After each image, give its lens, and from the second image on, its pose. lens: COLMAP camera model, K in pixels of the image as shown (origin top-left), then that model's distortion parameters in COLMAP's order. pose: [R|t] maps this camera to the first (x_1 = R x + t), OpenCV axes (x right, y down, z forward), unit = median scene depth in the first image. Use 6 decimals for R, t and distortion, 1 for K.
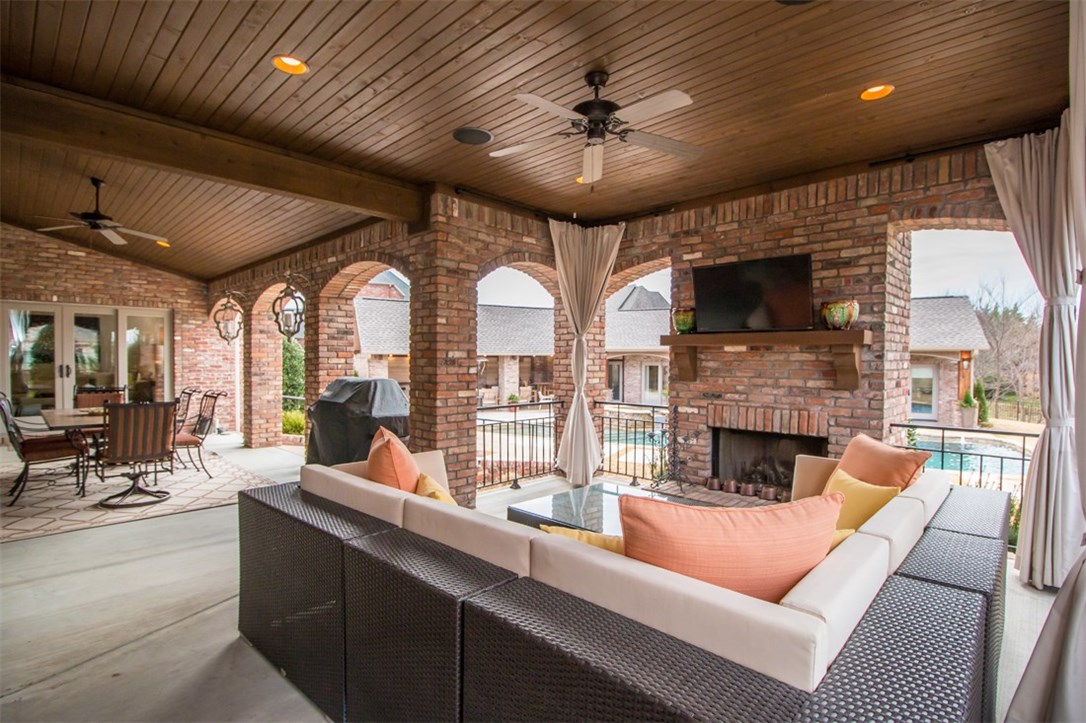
lens RADIAL K [[509.4, 0, 545.9], [0, 509.4, 357.9], [0, 0, 1]] dist [-0.001392, -0.000427]
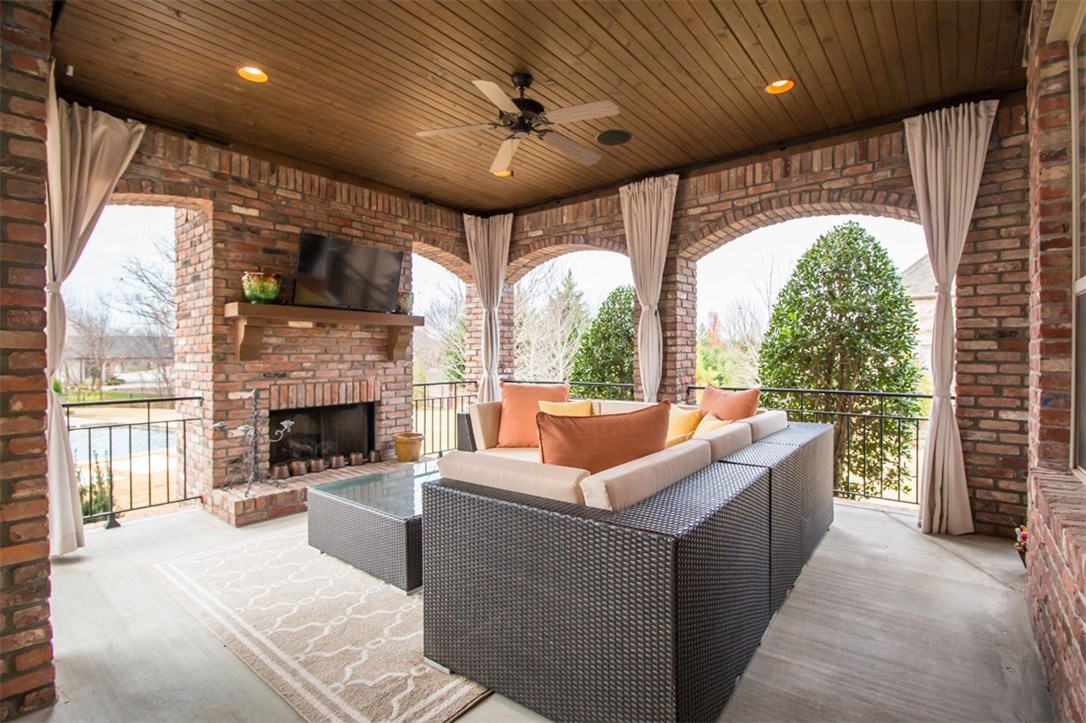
lens RADIAL K [[509.4, 0, 545.9], [0, 509.4, 357.9], [0, 0, 1]] dist [-0.001392, -0.000427]
pose [[-0.072924, -0.001974, 0.997336, -0.649805], [0.008452, 0.999961, 0.002597, 0.048584], [-0.997302, 0.008619, -0.072904, 0.635902]]
